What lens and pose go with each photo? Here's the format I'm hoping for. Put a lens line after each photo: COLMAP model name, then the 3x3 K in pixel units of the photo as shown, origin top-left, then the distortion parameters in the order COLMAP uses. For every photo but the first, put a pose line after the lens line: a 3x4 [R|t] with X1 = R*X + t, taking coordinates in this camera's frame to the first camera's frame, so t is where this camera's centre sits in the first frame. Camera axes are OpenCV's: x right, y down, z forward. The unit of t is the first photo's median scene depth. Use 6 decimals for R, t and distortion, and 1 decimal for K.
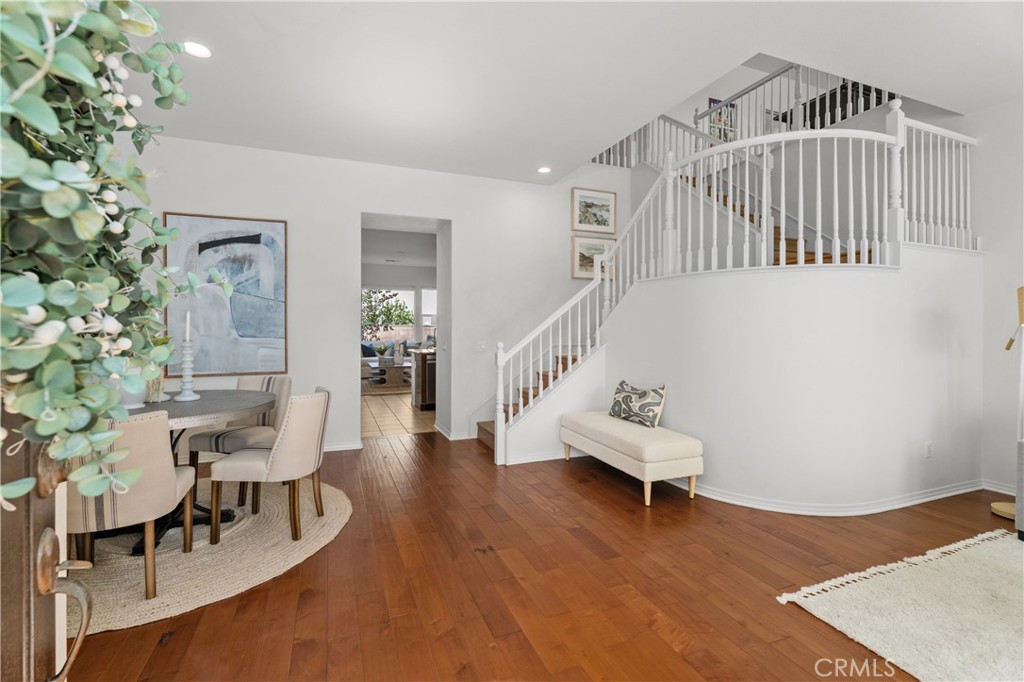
lens RADIAL K [[459.5, 0, 512.0], [0, 459.5, 341.0], [0, 0, 1]] dist [0.001554, 0.000180]
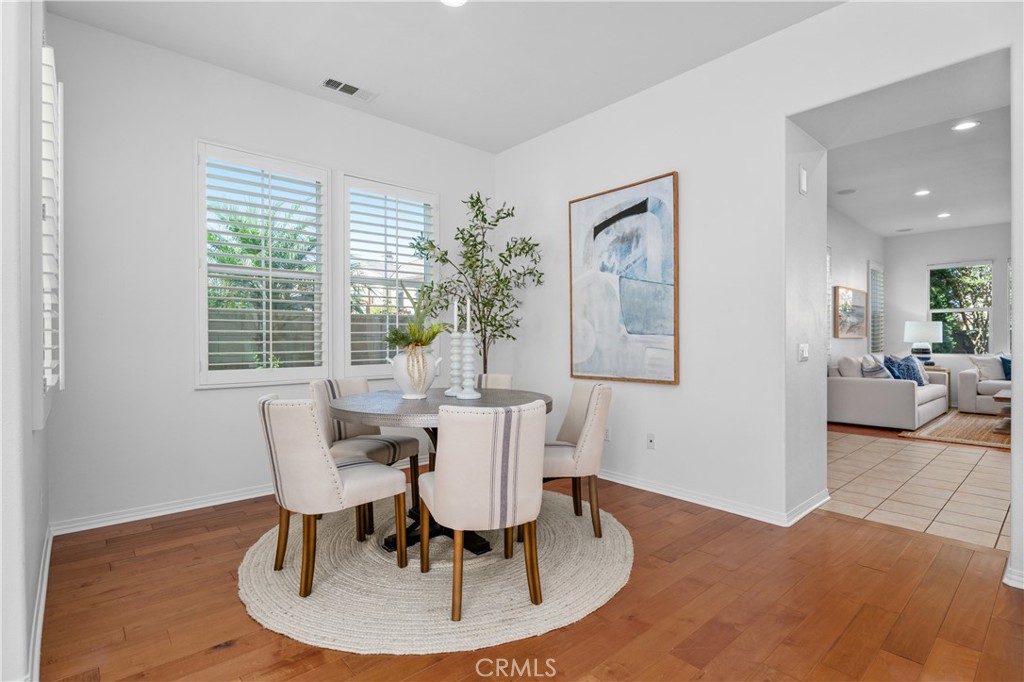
lens RADIAL K [[499.7, 0, 512.0], [0, 499.7, 341.0], [0, 0, 1]] dist [-0.001113, -0.000198]
pose [[0.344733, 0.001824, -0.938699, 0.157565], [-0.026575, 0.999616, -0.007818, 0.016351], [0.938325, 0.027641, 0.344649, 0.510911]]
